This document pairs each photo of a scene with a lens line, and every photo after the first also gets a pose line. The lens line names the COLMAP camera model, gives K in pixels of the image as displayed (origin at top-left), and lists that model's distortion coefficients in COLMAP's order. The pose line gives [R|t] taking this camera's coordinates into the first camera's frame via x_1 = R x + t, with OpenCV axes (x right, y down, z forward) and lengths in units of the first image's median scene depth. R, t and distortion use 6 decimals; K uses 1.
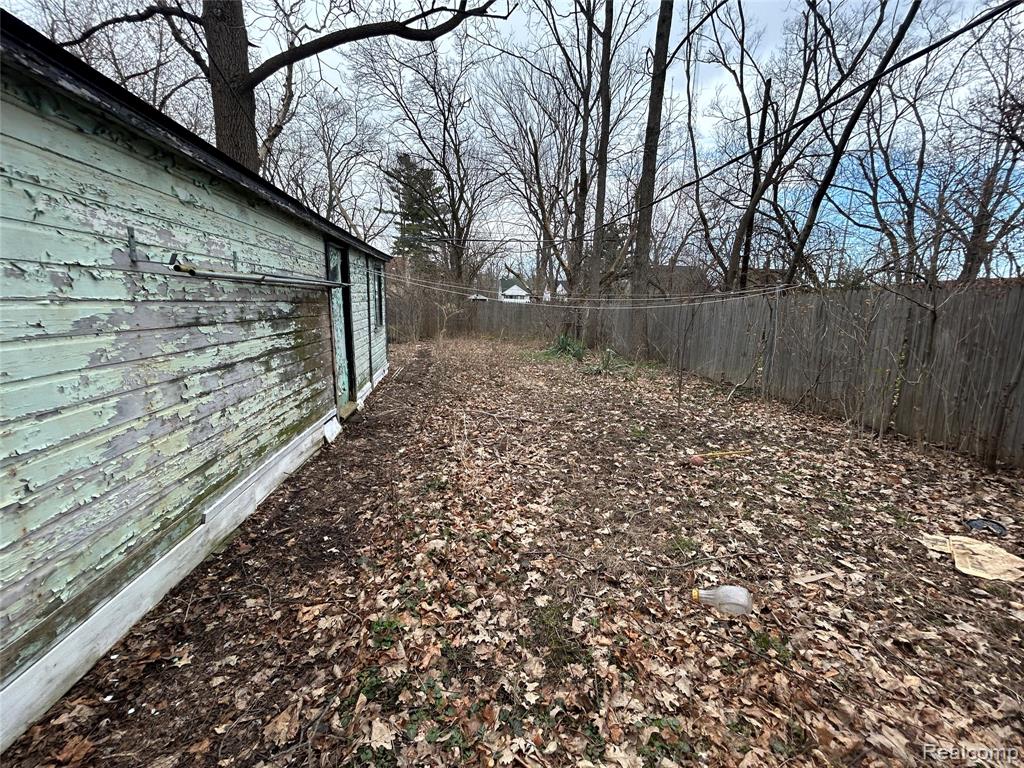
lens RADIAL K [[410.9, 0, 509.4], [0, 410.9, 384.9], [0, 0, 1]] dist [0.000457, -0.000426]
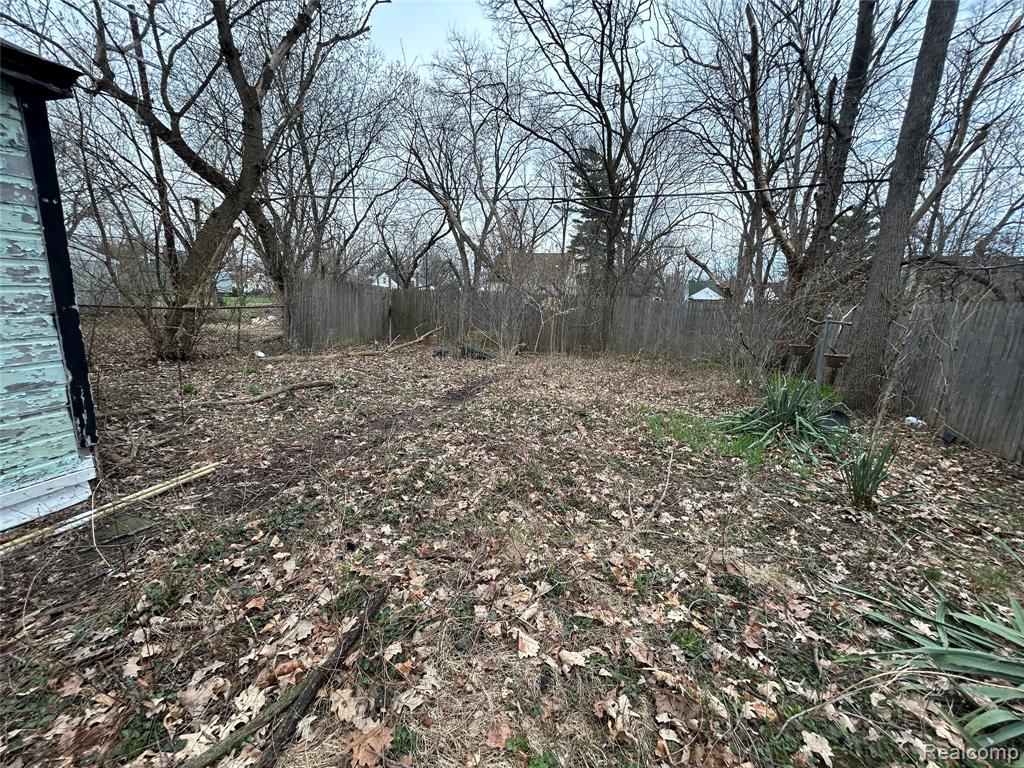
lens RADIAL K [[410.9, 0, 509.4], [0, 410.9, 384.9], [0, 0, 1]] dist [0.000457, -0.000426]
pose [[0.908083, 0.098063, -0.407147, 0.282804], [-0.103387, 0.994601, 0.008964, -0.465233], [0.405828, 0.033954, 0.913319, 2.825197]]
